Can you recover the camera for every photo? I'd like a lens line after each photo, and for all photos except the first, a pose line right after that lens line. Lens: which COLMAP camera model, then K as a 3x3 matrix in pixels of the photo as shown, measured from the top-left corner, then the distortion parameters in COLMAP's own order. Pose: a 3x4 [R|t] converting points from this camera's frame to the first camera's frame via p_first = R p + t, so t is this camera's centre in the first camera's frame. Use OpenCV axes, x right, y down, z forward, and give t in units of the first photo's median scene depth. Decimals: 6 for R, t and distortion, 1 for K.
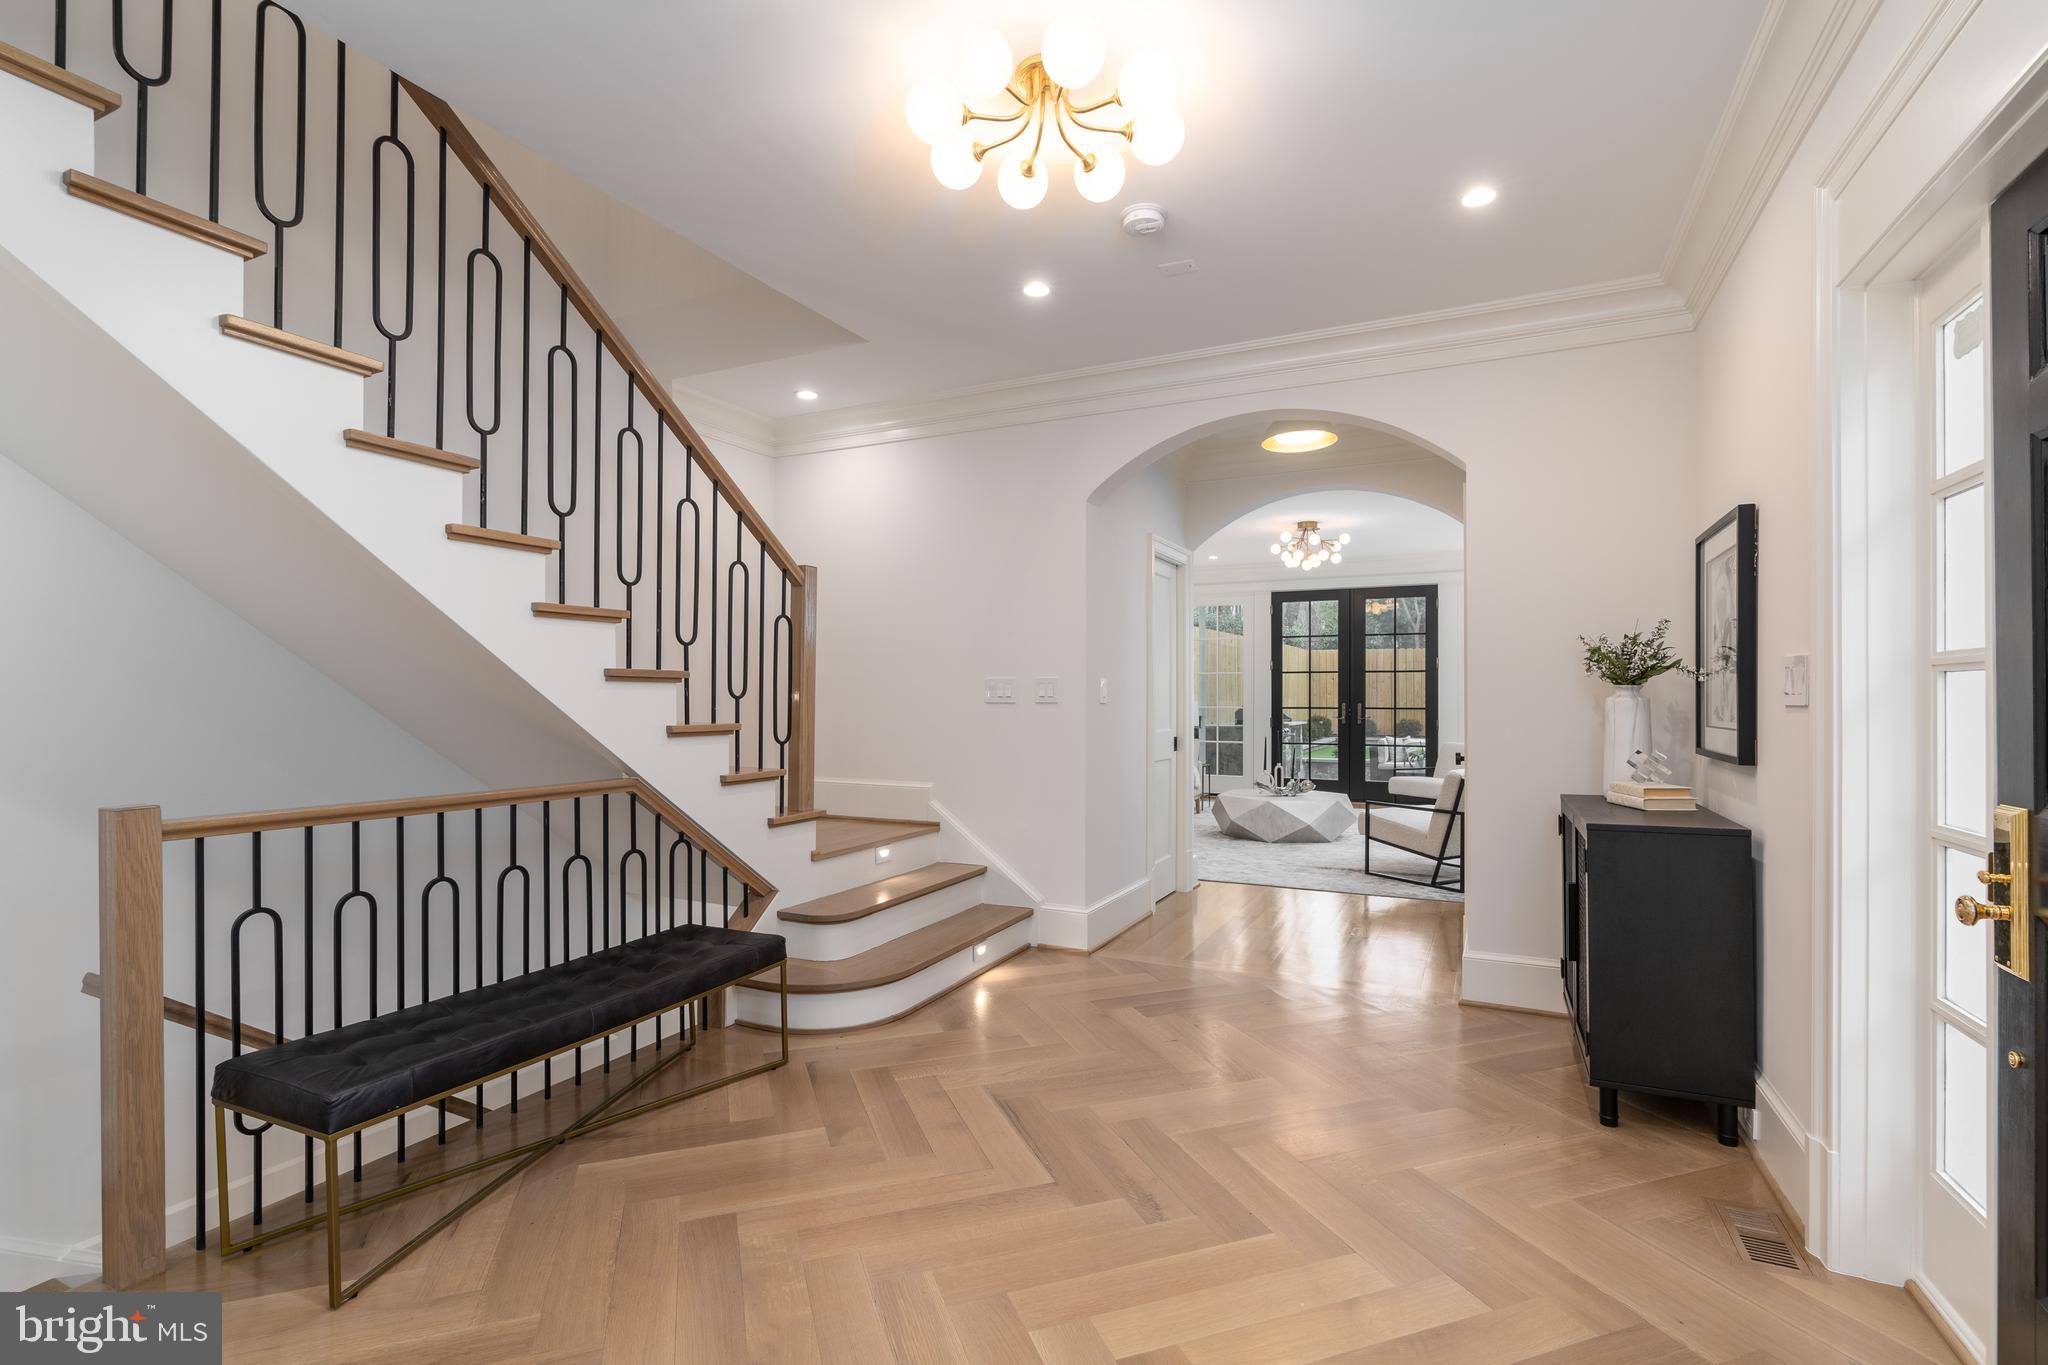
lens RADIAL K [[952.4, 0, 1013.8], [0, 952.4, 685.4], [0, 0, 1]] dist [0.000943, 0.000093]
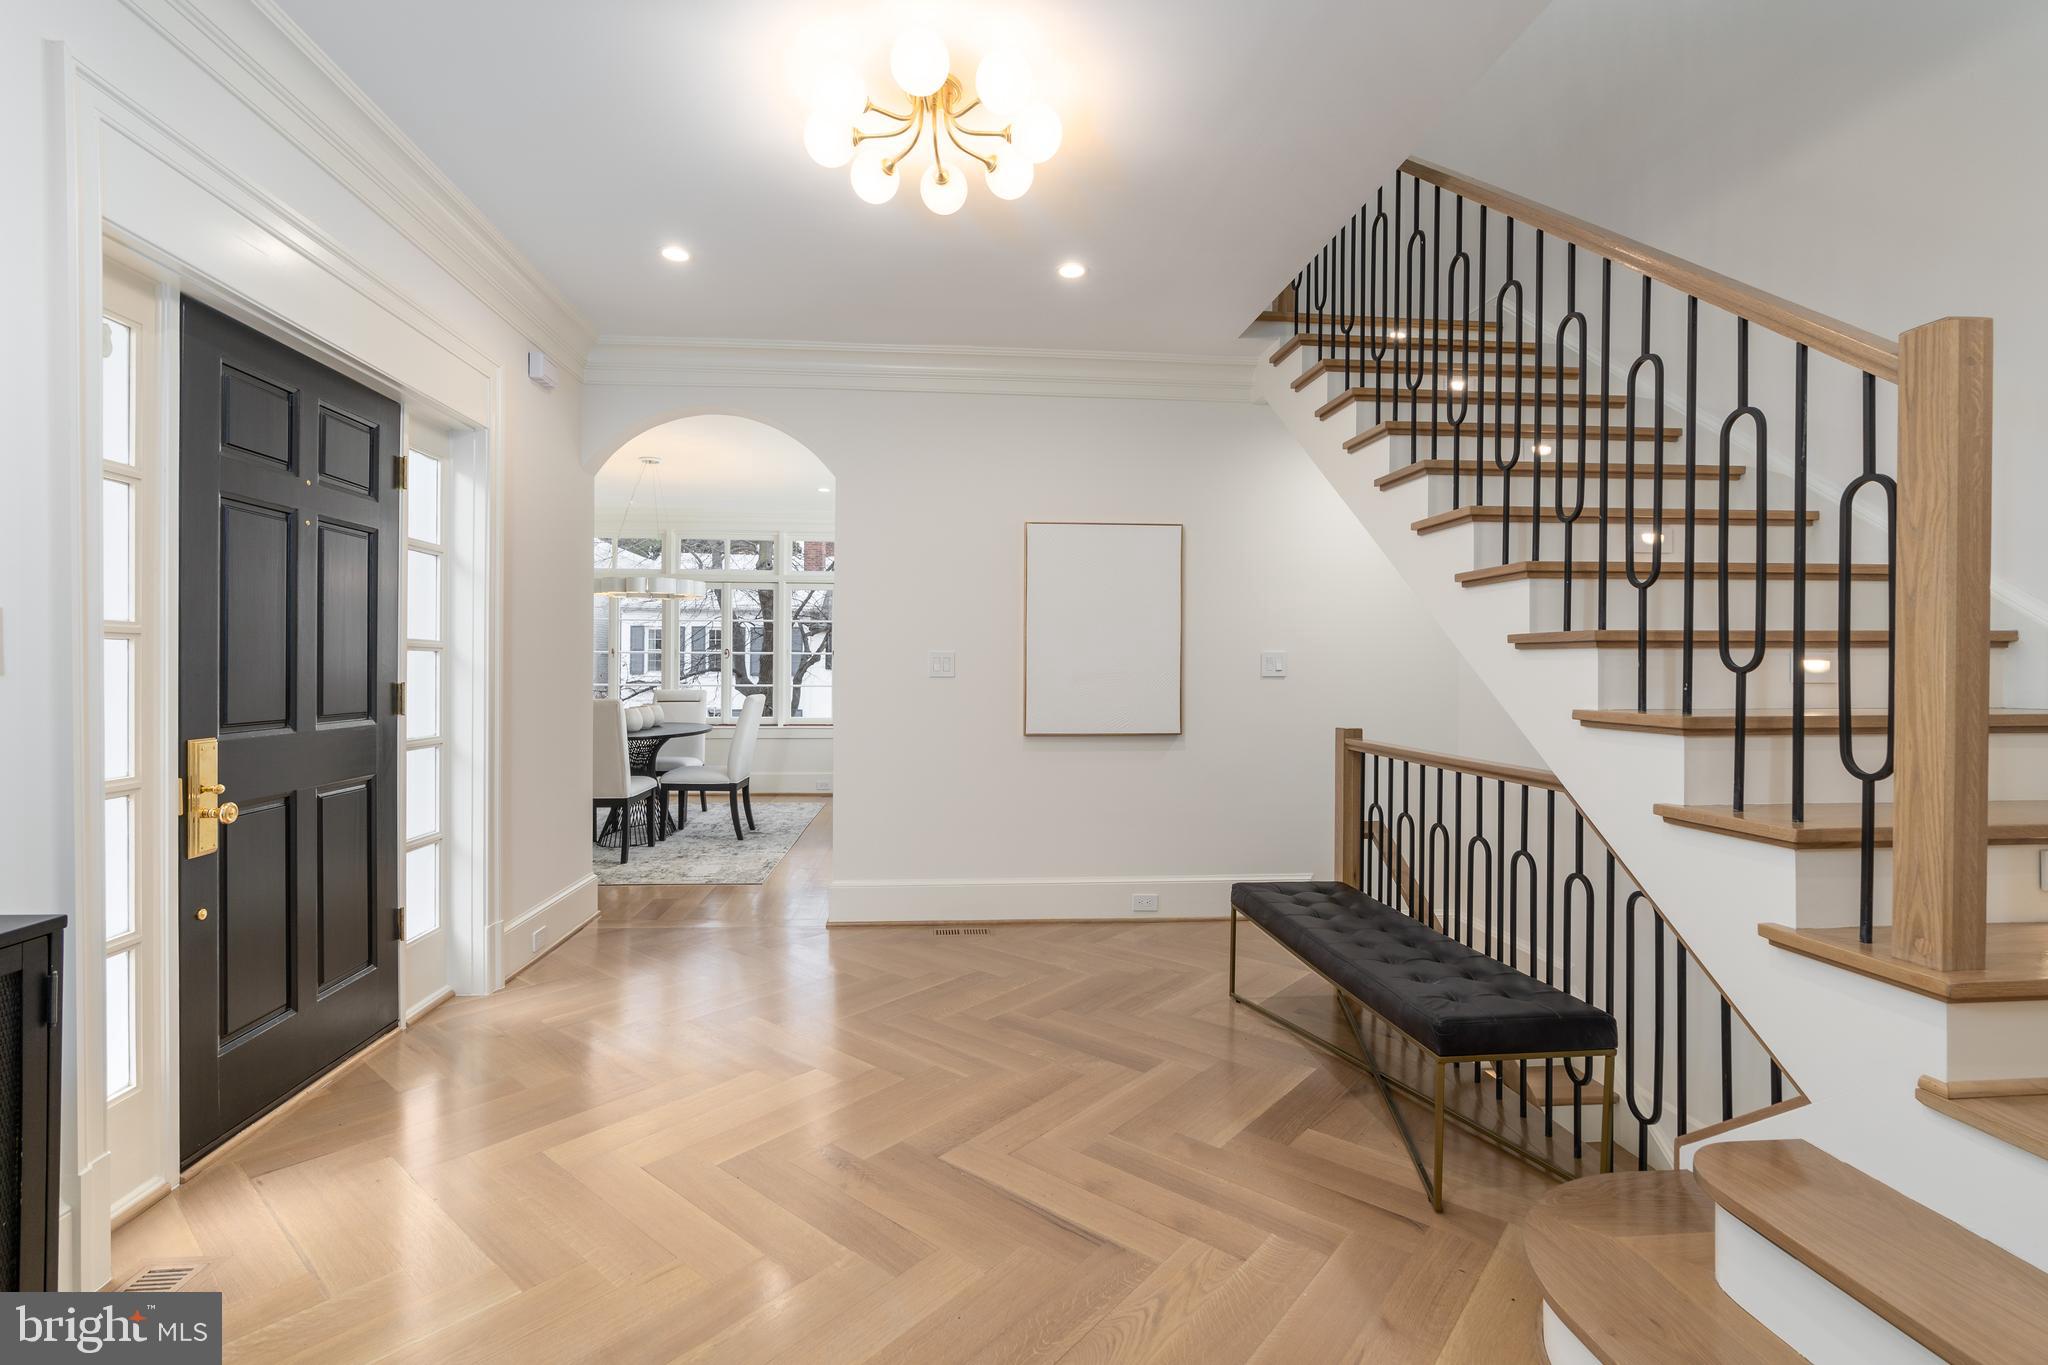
lens RADIAL K [[952.4, 0, 1013.8], [0, 952.4, 685.4], [0, 0, 1]] dist [0.000943, 0.000093]
pose [[-0.854376, 0.004739, -0.519633, 0.435717], [0.001951, 0.999981, 0.005912, 0.023986], [0.519651, 0.004037, -0.854369, 1.683875]]
